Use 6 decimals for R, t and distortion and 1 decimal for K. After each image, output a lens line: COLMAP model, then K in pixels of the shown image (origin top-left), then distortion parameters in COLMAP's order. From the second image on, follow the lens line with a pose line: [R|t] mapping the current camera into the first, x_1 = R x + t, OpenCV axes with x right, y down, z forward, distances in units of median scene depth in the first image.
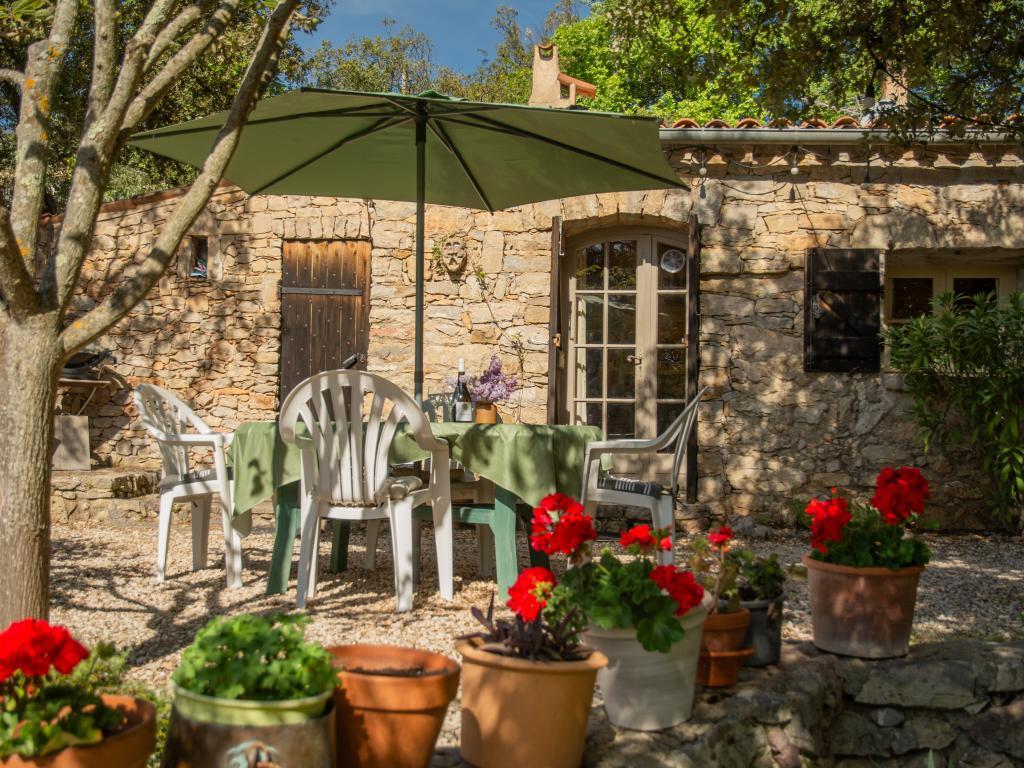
lens RADIAL K [[1259.1, 0, 512.0], [0, 1259.1, 384.0], [0, 0, 1]] dist [-0.000670, 0.250670]
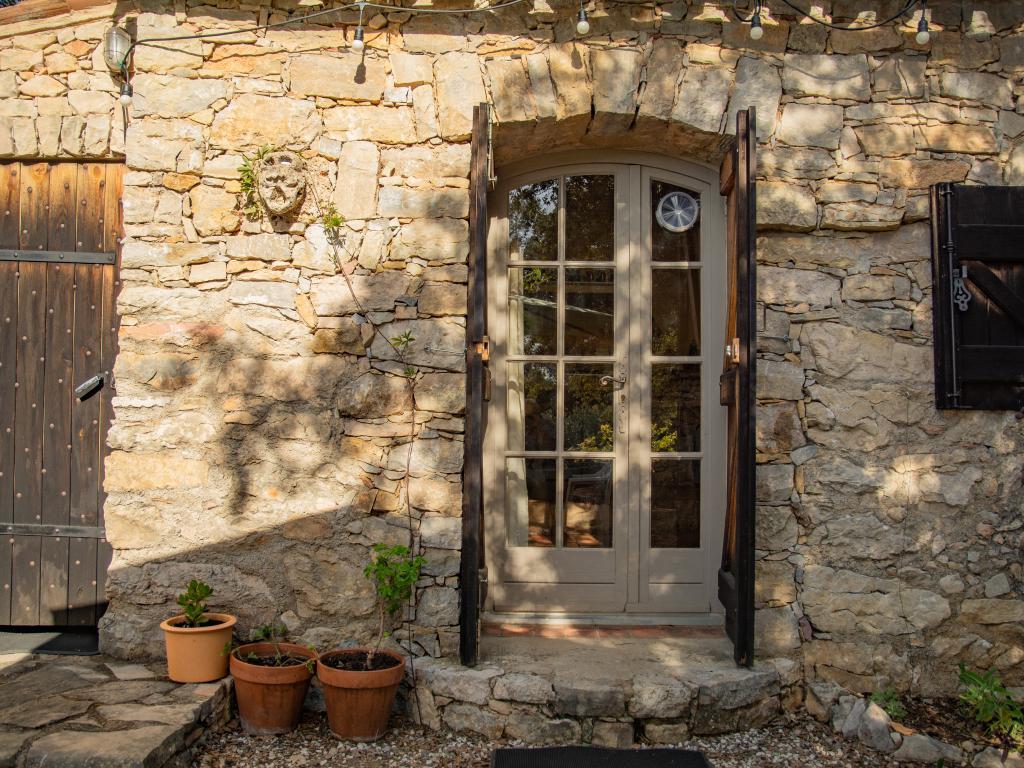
lens RADIAL K [[878.6, 0, 512.0], [0, 878.6, 384.0], [0, 0, 1]] dist [-0.104439, 0.108658]
pose [[0.992055, -0.001803, 0.125788, 0.002827], [0.000230, 0.999922, 0.012524, -0.024319], [-0.125801, -0.012396, 0.991978, 0.630176]]
